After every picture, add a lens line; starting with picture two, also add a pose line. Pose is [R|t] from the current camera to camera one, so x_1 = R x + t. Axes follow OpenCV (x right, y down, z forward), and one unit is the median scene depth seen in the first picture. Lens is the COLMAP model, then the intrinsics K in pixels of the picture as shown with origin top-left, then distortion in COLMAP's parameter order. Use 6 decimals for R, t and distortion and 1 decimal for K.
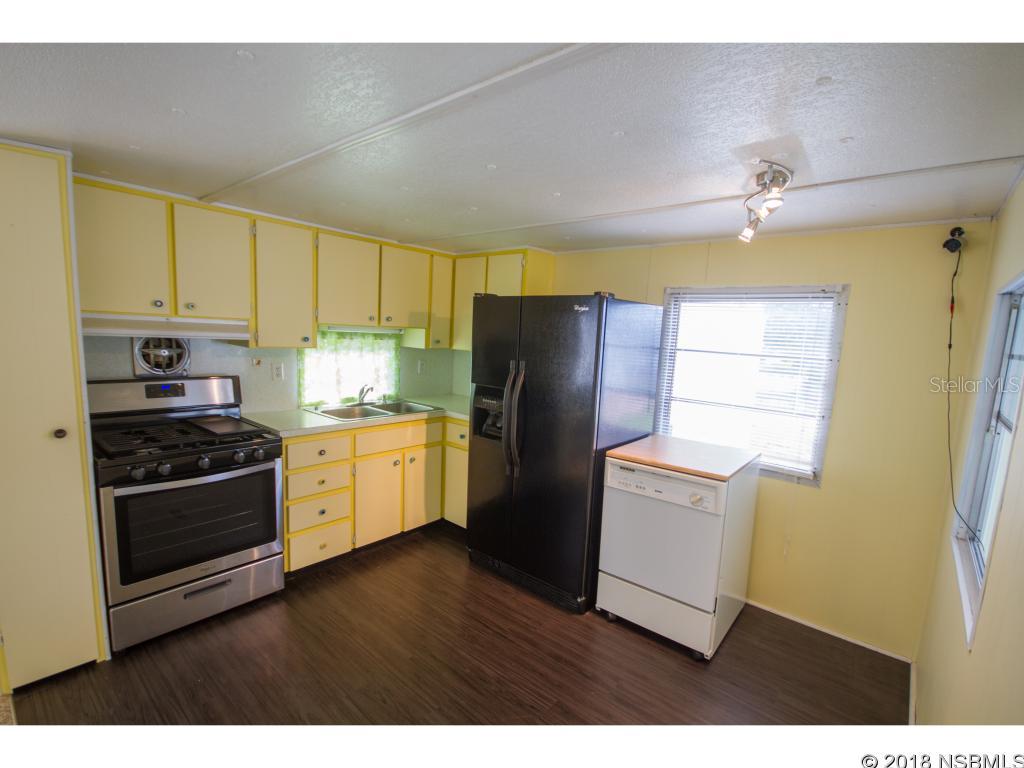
lens RADIAL K [[471.5, 0, 527.7], [0, 471.5, 399.4], [0, 0, 1]] dist [0.004006, -0.008377]
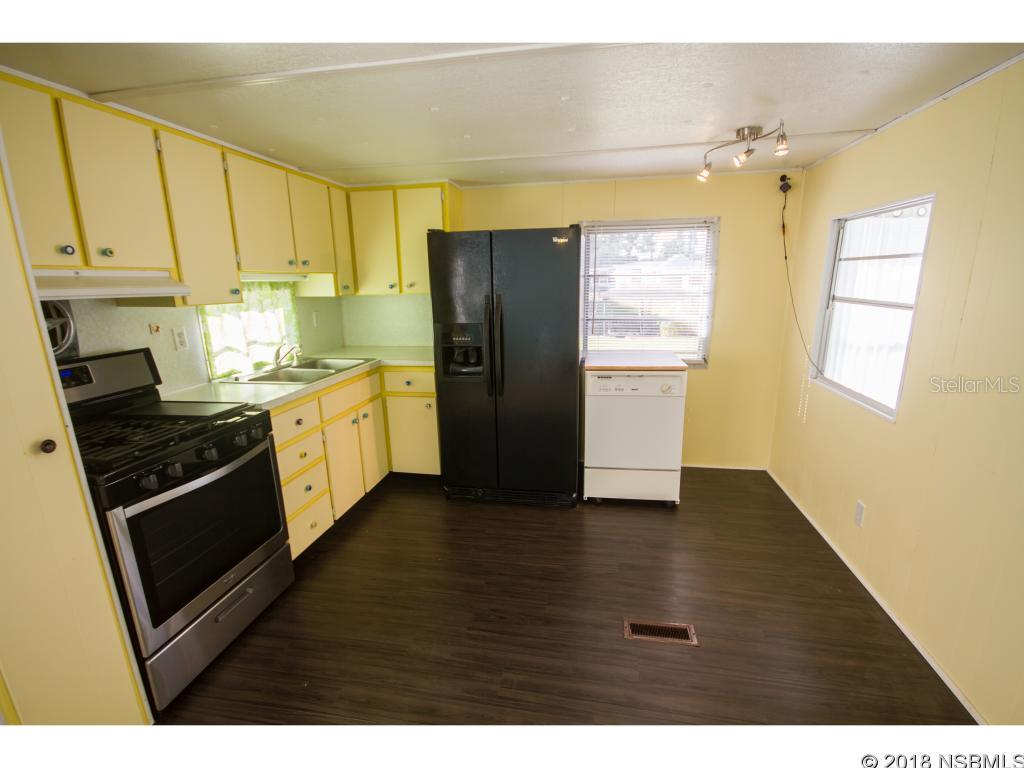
lens RADIAL K [[471.5, 0, 511.6], [0, 471.5, 398.8], [0, 0, 1]] dist [0.004006, -0.008377]
pose [[0.864367, -0.185304, 0.467475, -0.562723], [0.131518, 0.980576, 0.145514, -0.003725], [-0.485359, -0.064296, 0.871948, 0.067446]]
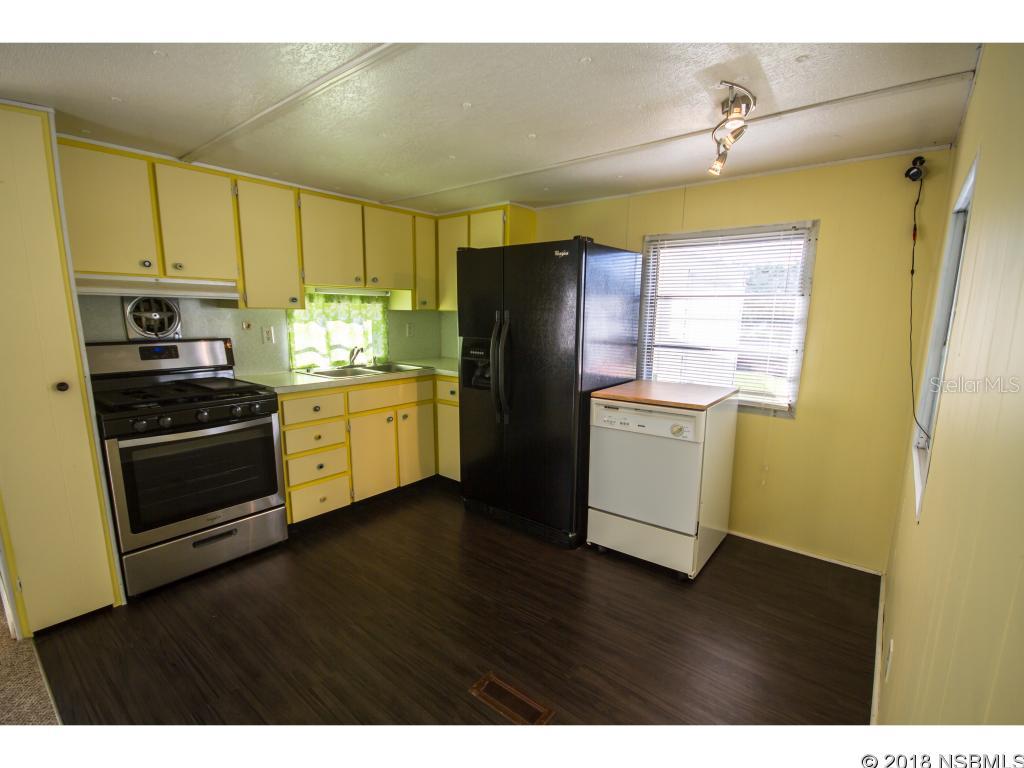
lens RADIAL K [[471.5, 0, 526.0], [0, 471.5, 400.7], [0, 0, 1]] dist [0.004006, -0.008377]
pose [[0.999007, -0.042244, 0.014179, 0.007712], [0.041601, 0.998212, 0.042925, 0.079517], [-0.015967, -0.042292, 0.998978, -0.040837]]
